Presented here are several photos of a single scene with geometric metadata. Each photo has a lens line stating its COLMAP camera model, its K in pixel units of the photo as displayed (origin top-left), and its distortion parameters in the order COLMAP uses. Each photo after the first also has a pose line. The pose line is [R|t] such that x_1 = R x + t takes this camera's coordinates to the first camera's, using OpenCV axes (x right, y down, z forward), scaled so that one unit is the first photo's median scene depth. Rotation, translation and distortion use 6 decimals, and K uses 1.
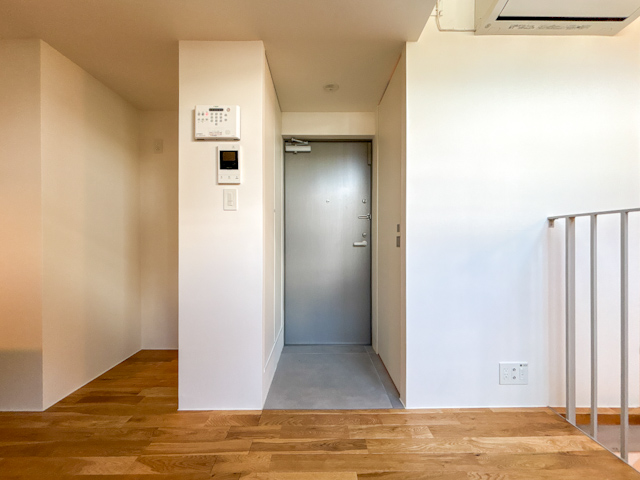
lens RADIAL K [[260.5, 0, 320.0], [0, 260.5, 240.0], [0, 0, 1]] dist [0.000876, 0.000249]
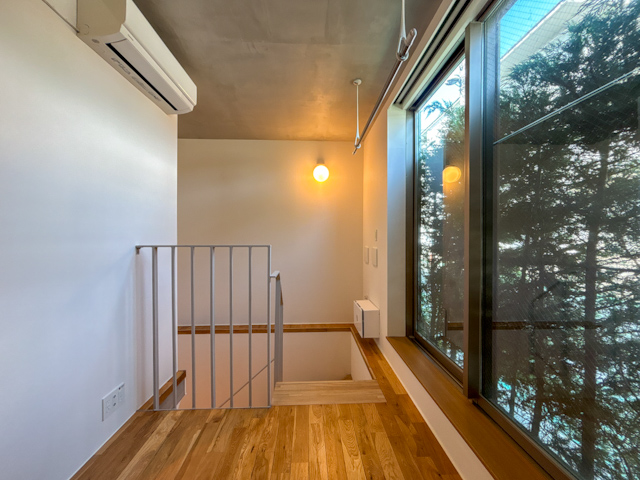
lens RADIAL K [[260.5, 0, 320.0], [0, 260.5, 240.0], [0, 0, 1]] dist [0.000876, 0.000249]
pose [[-0.026365, -0.002394, 0.999650, -0.300620], [0.001193, 0.999996, 0.002426, -0.119003], [-0.999652, 0.001256, -0.026362, 0.230779]]
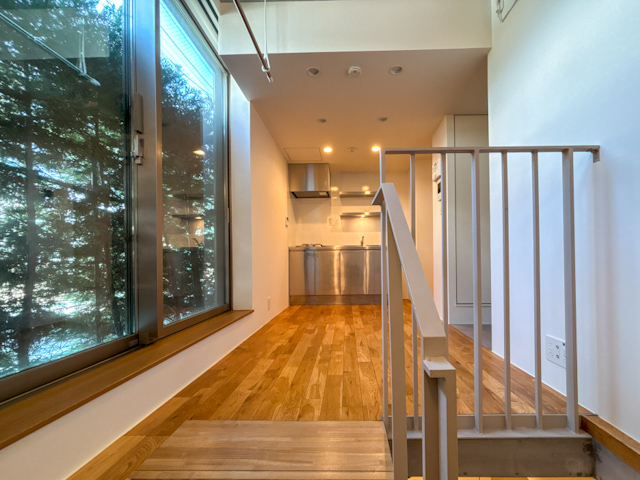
lens RADIAL K [[260.5, 0, 320.0], [0, 260.5, 240.0], [0, 0, 1]] dist [0.000876, 0.000249]
pose [[-0.111086, -0.071945, -0.991203, 1.740403], [-0.002115, 0.997391, -0.072158, 0.220362], [0.993809, -0.005919, -0.110948, 0.340549]]
